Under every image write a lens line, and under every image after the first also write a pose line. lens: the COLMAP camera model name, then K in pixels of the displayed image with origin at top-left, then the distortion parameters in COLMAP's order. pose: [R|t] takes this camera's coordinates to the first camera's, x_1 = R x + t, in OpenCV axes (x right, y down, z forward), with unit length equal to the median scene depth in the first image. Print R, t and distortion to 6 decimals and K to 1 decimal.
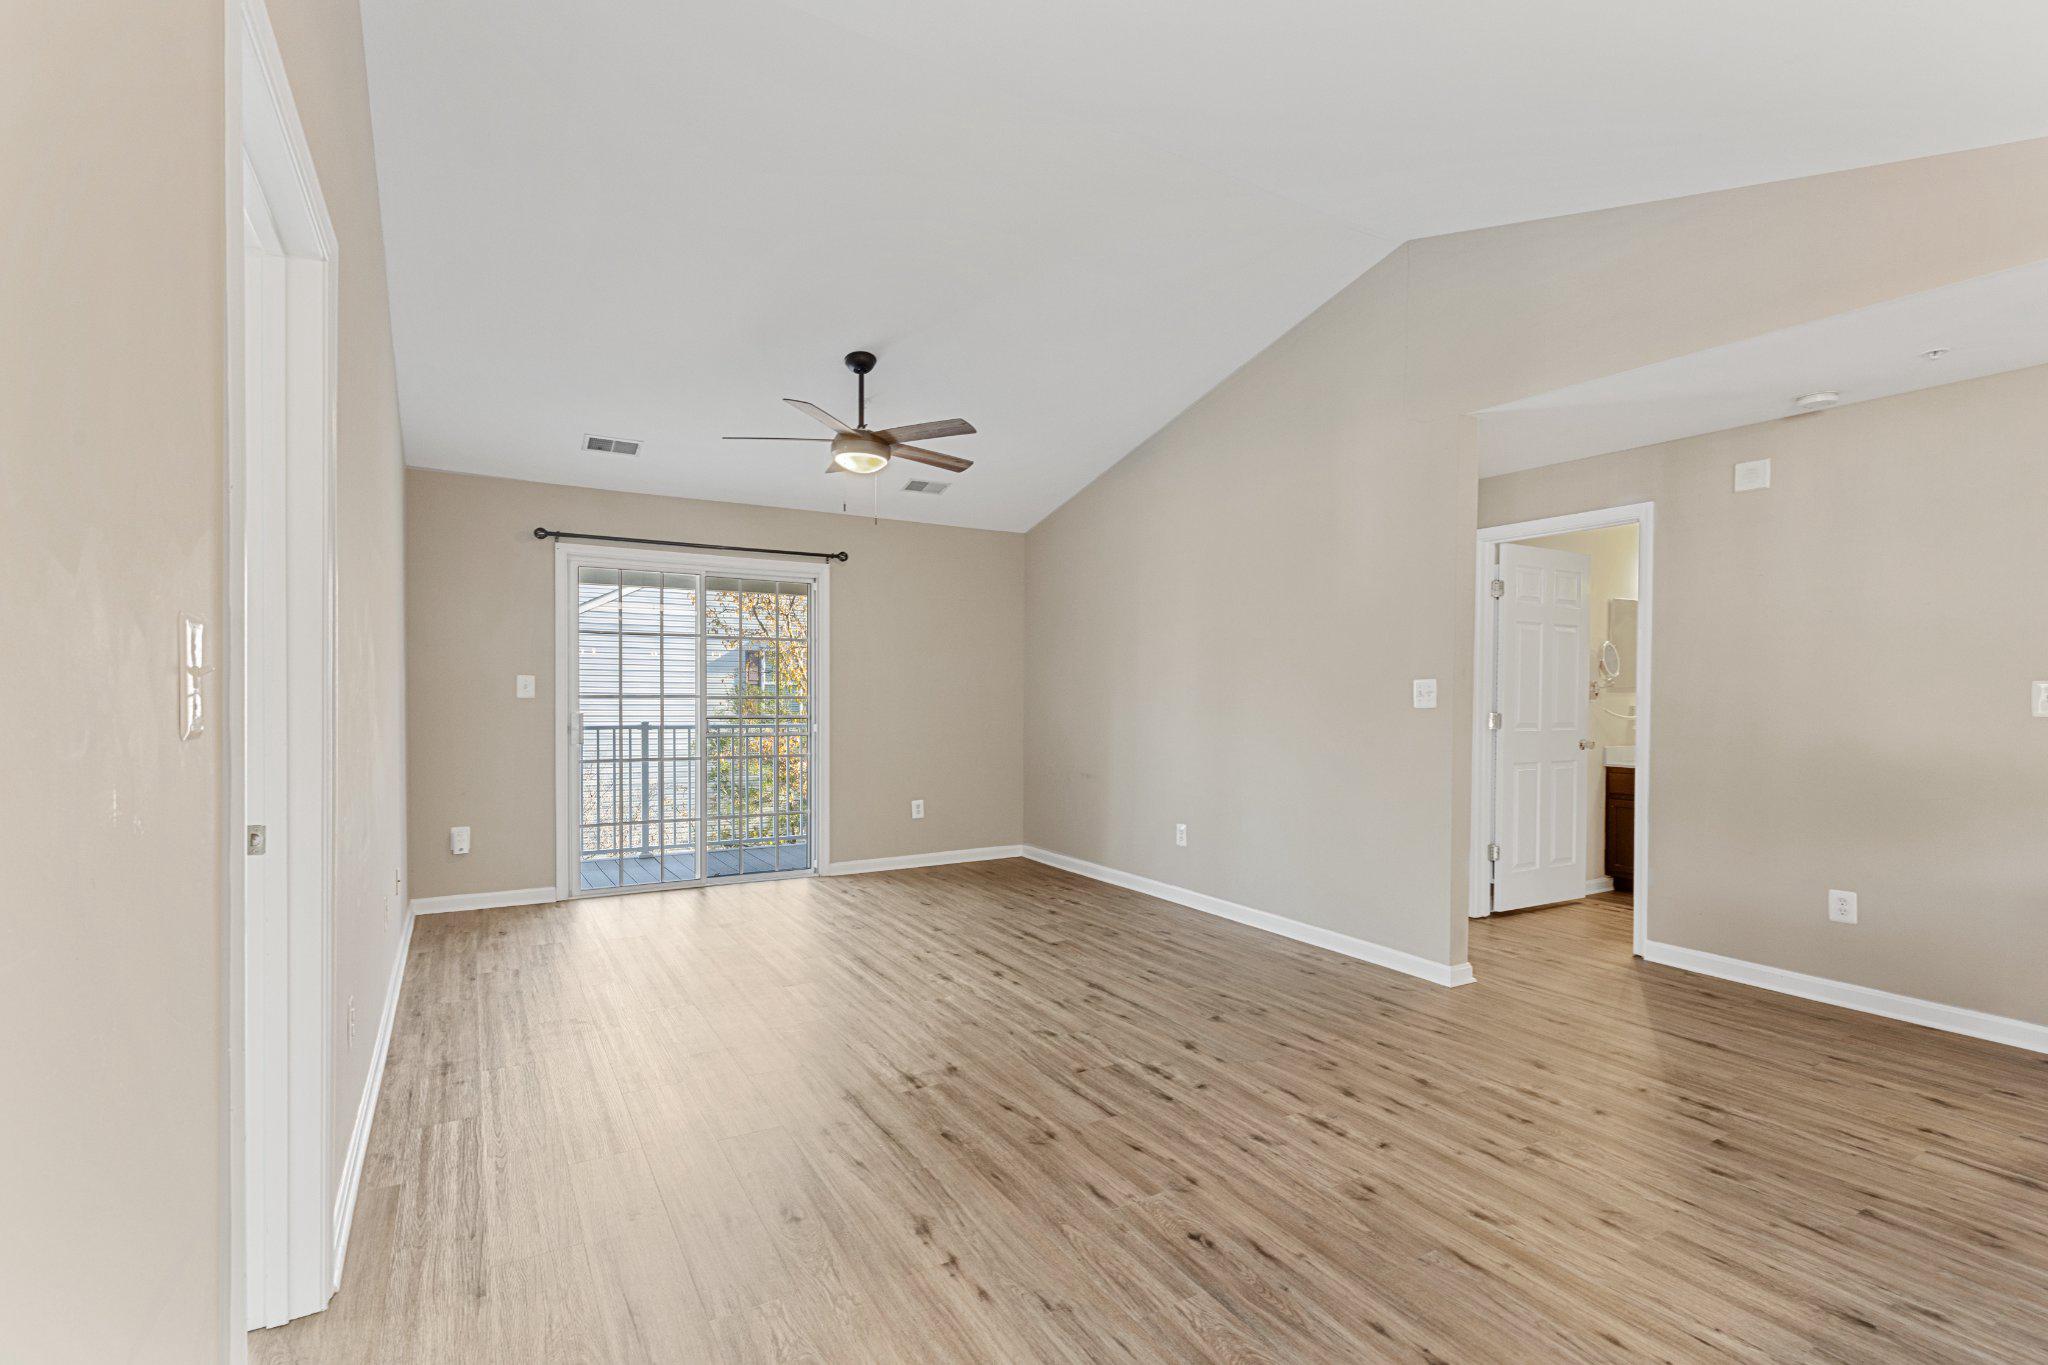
lens RADIAL K [[950.0, 0, 1024.7], [0, 950.0, 714.7], [0, 0, 1]] dist [0.010331, -0.000023]
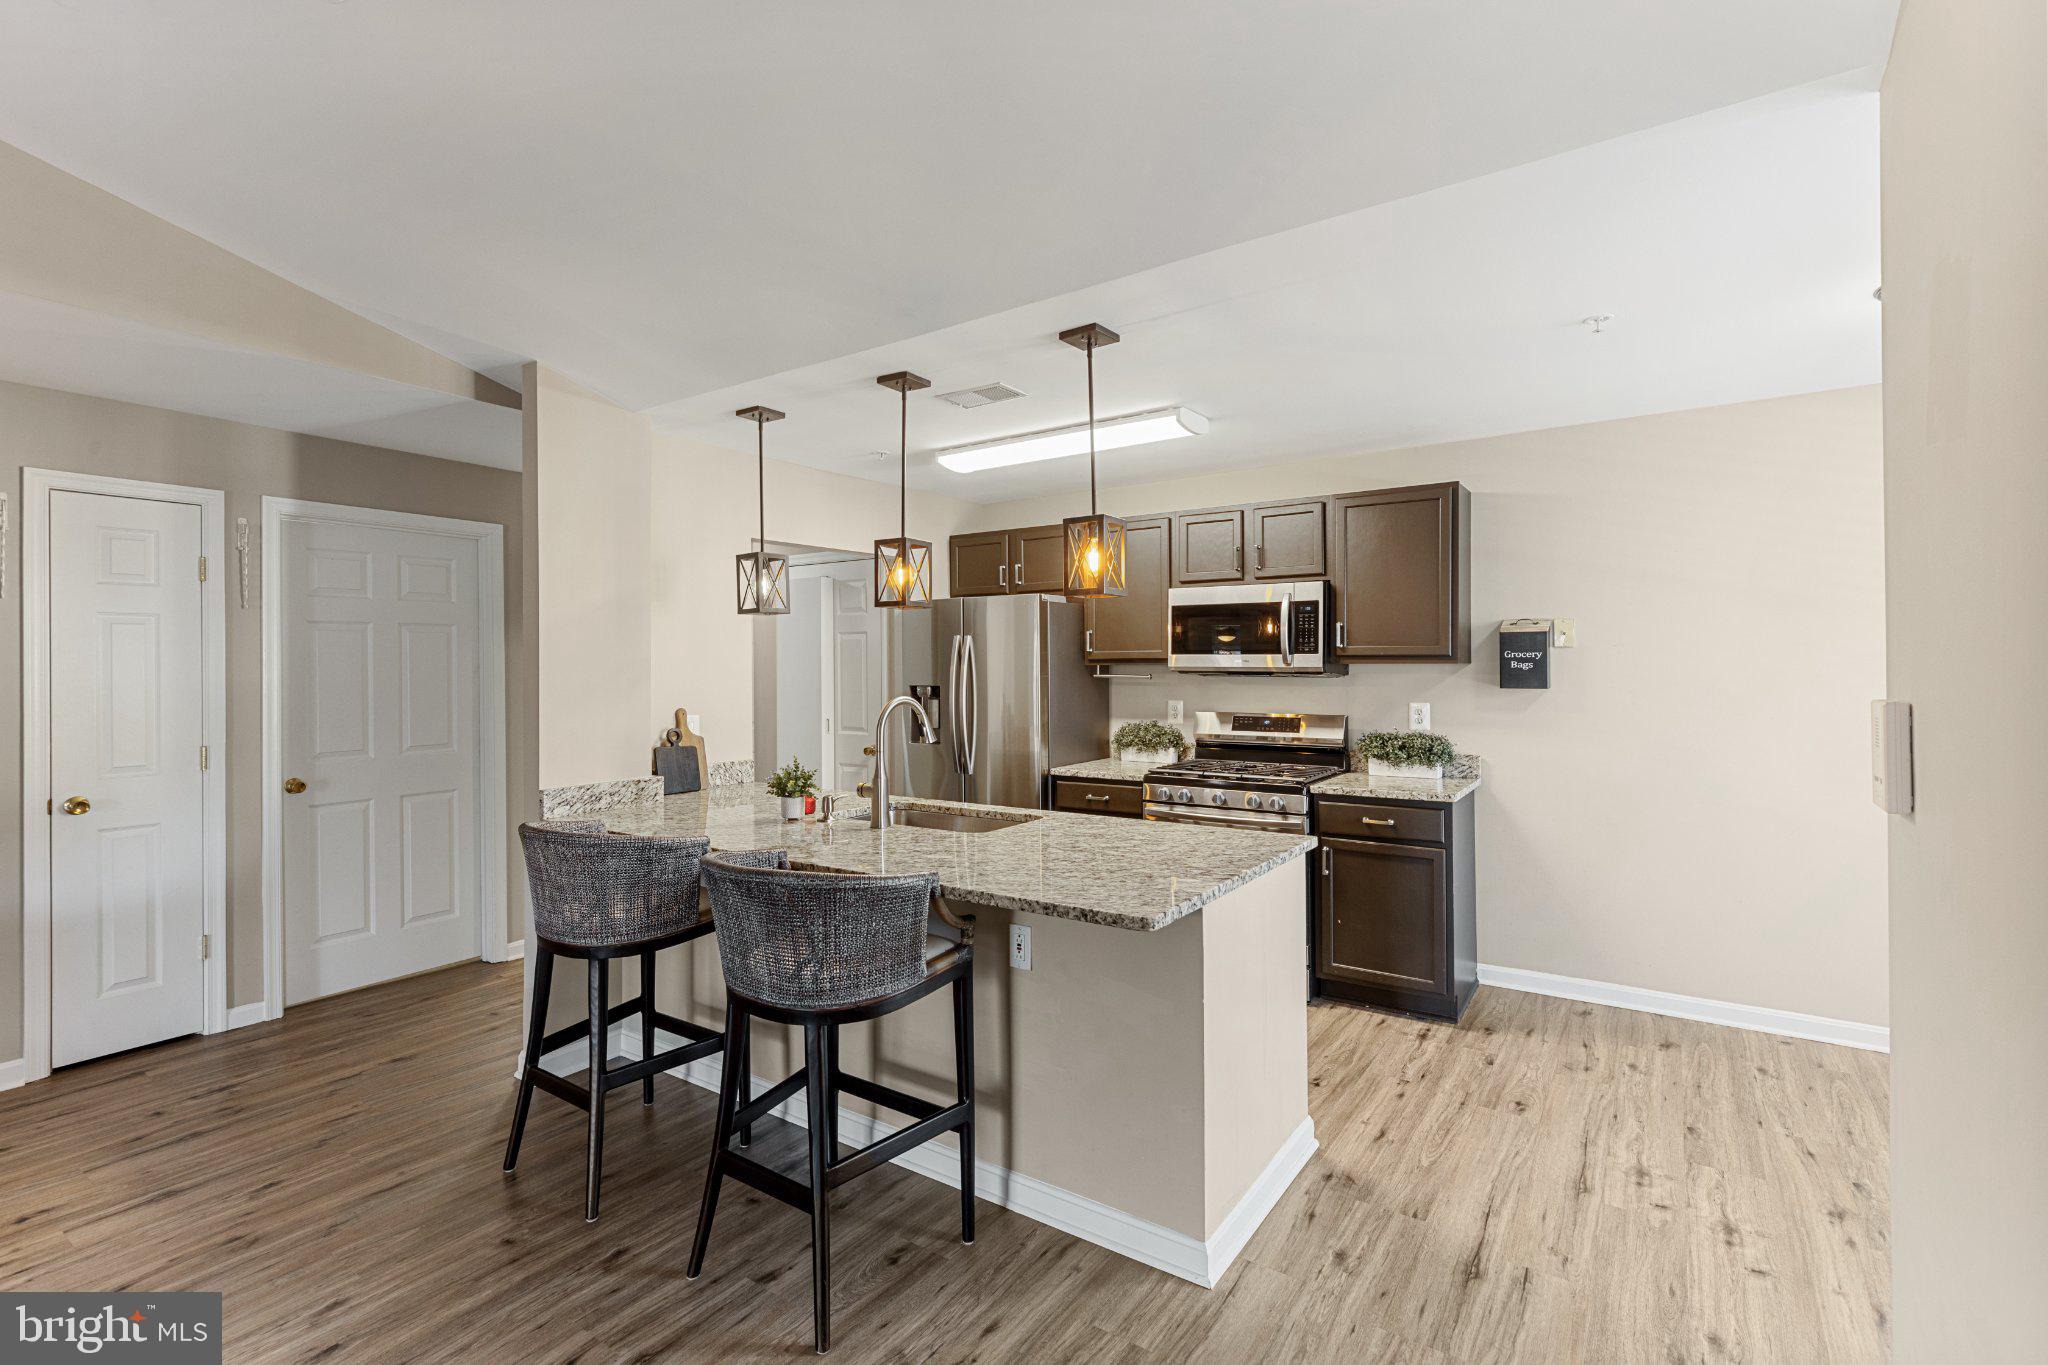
lens RADIAL K [[939.0, 0, 1034.0], [0, 939.0, 657.3], [0, 0, 1]] dist [0.009135, -0.001661]
pose [[-0.430579, 0.005473, 0.902537, -0.157466], [0.025126, 0.999667, 0.005926, -0.043417], [-0.902203, 0.025229, -0.430573, 0.290751]]
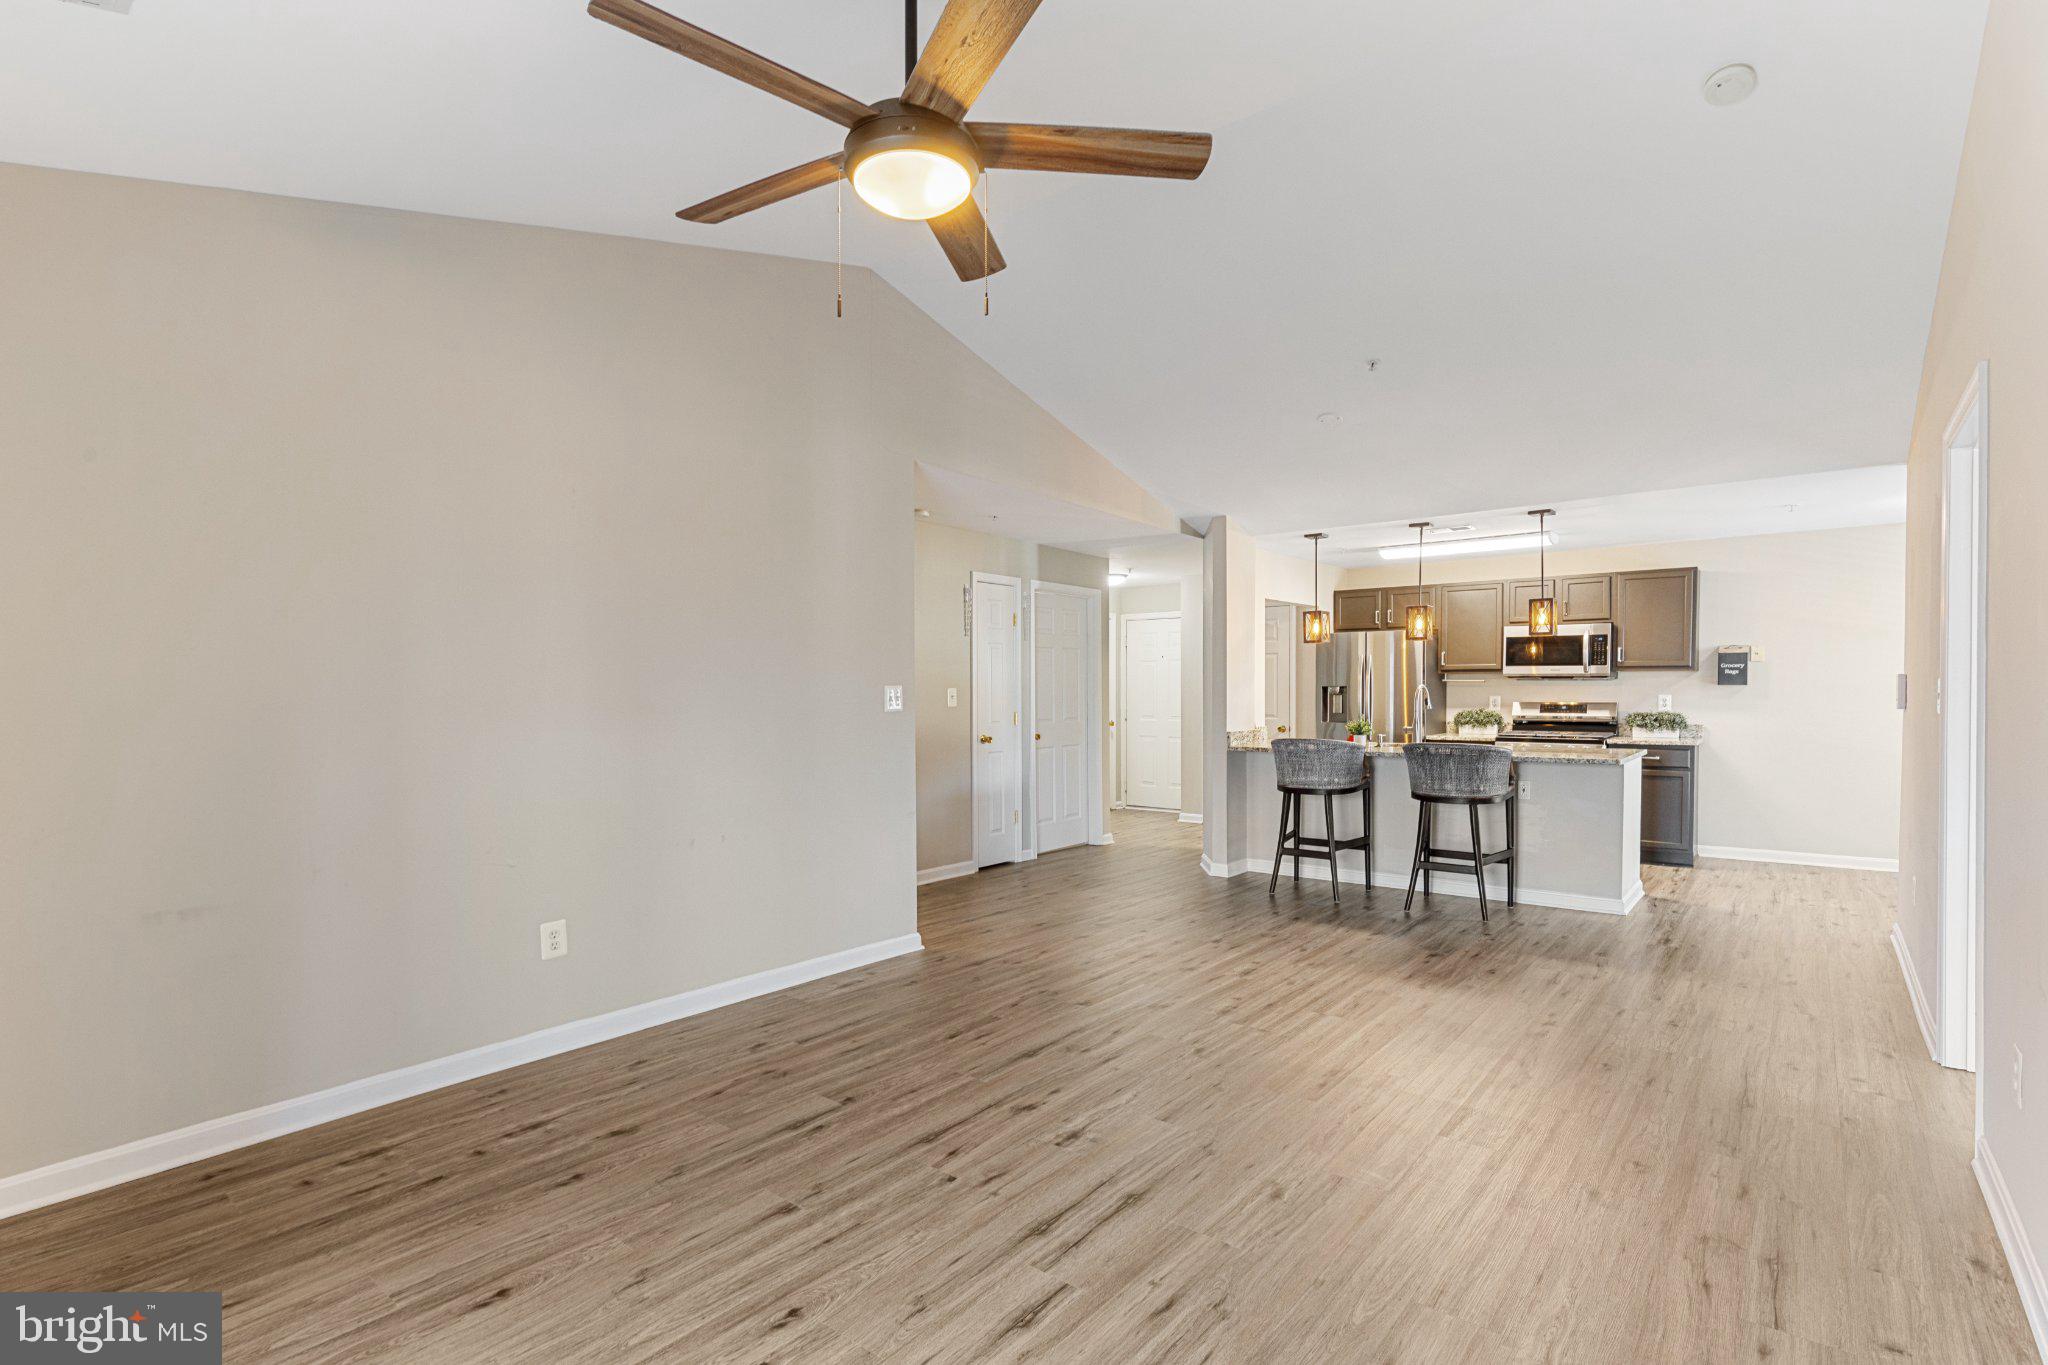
lens RADIAL K [[963.8, 0, 1059.8], [0, 963.8, 718.2], [0, 0, 1]] dist [0.000530, -0.000793]
pose [[-0.370484, -0.029370, 0.928374, -0.583012], [0.023876, 0.998869, 0.041129, -0.034853], [-0.928532, 0.037404, -0.369364, 1.046355]]
